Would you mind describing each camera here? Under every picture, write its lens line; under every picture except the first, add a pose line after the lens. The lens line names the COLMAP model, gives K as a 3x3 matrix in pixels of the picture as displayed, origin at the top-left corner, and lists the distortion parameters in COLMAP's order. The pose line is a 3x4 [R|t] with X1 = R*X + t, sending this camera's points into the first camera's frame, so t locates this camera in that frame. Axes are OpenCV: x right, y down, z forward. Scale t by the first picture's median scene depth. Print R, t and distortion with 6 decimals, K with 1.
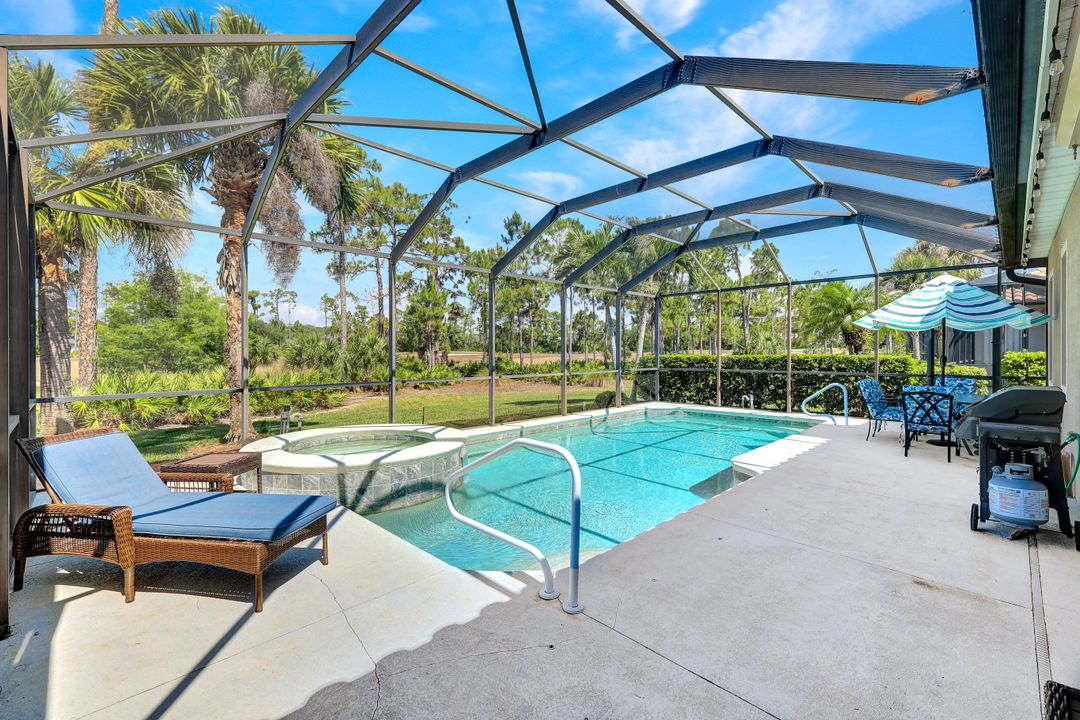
lens RADIAL K [[471.3, 0, 543.9], [0, 471.3, 355.2], [0, 0, 1]] dist [0.002985, 0.000000]
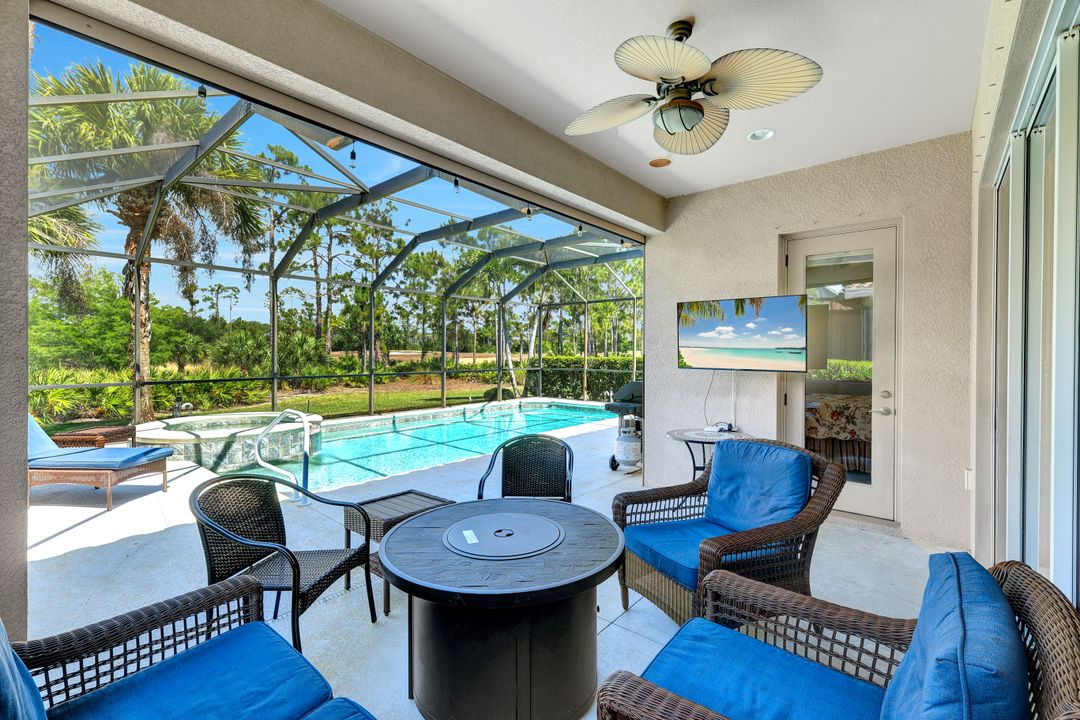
lens RADIAL K [[471.3, 0, 543.9], [0, 471.3, 355.2], [0, 0, 1]] dist [0.002985, 0.000000]
pose [[0.996182, 0.006830, 0.087031, 0.142582], [-0.006891, 0.999976, 0.000395, -0.004042], [-0.087026, -0.000994, 0.996206, -0.146501]]
